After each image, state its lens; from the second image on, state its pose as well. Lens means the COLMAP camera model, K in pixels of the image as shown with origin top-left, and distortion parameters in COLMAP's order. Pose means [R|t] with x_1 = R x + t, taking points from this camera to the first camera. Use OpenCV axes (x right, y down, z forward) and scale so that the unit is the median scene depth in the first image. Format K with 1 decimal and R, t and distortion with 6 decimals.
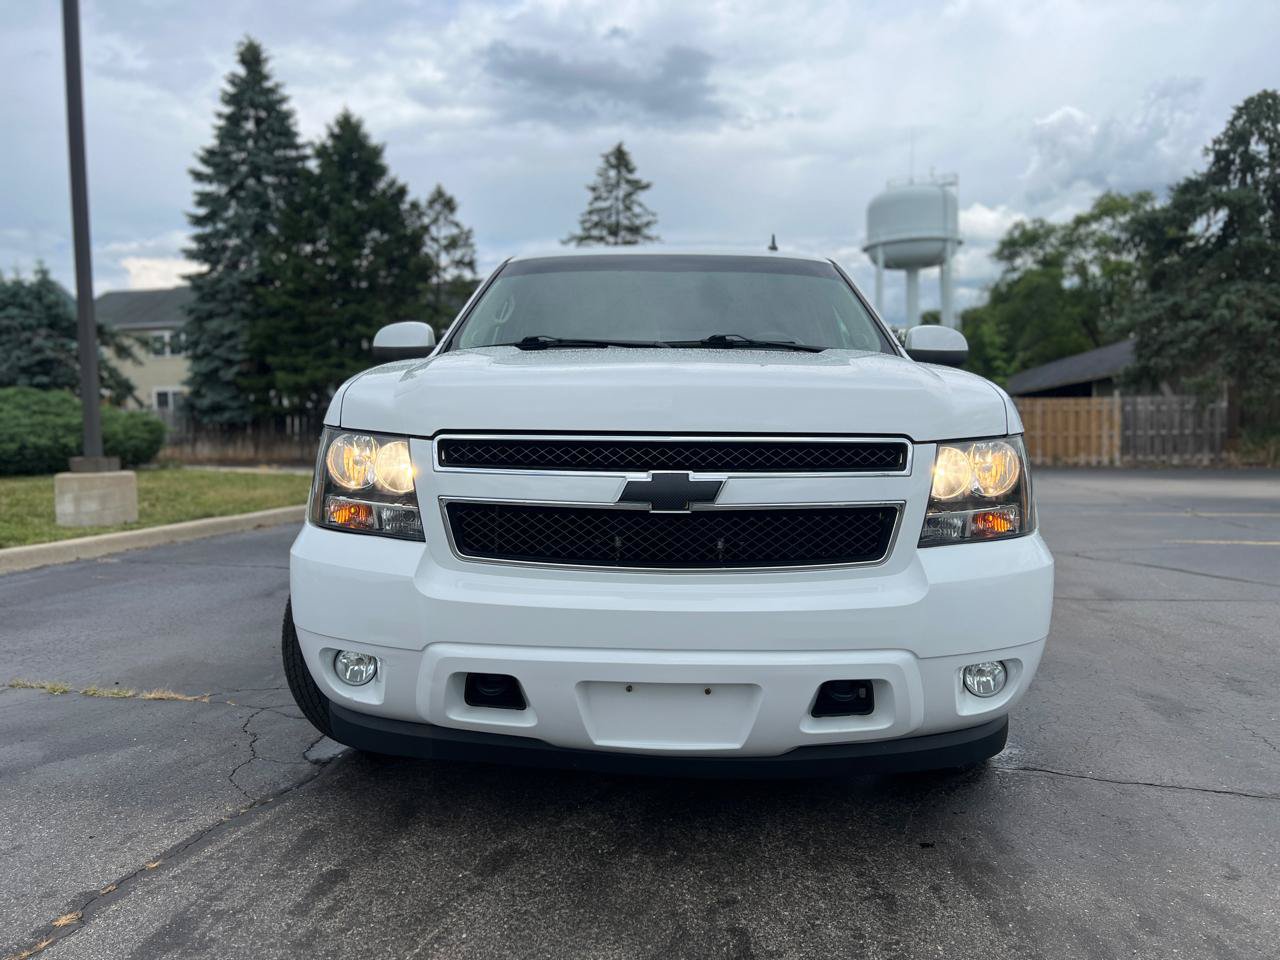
lens RADIAL K [[975.4, 0, 640.0], [0, 975.4, 480.0], [0, 0, 1]] dist [0.058638, -0.055155]
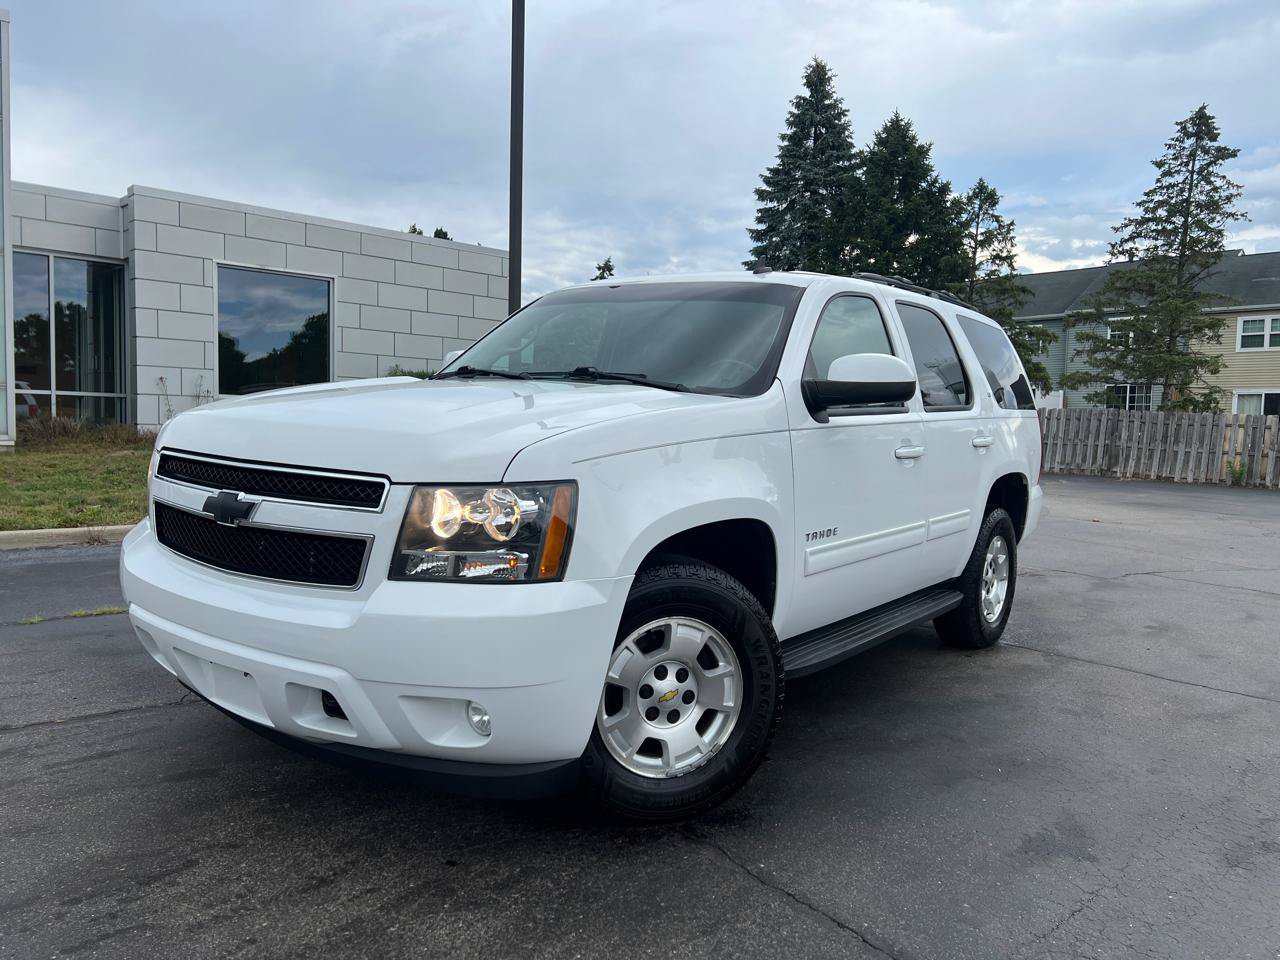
lens RADIAL K [[975.4, 0, 640.0], [0, 975.4, 480.0], [0, 0, 1]] dist [0.058638, -0.055155]
pose [[0.816762, 0.075260, -0.572045, 0.097765], [-0.072801, 0.996975, 0.027221, -0.007930], [0.572363, 0.019412, 0.819770, 0.022846]]
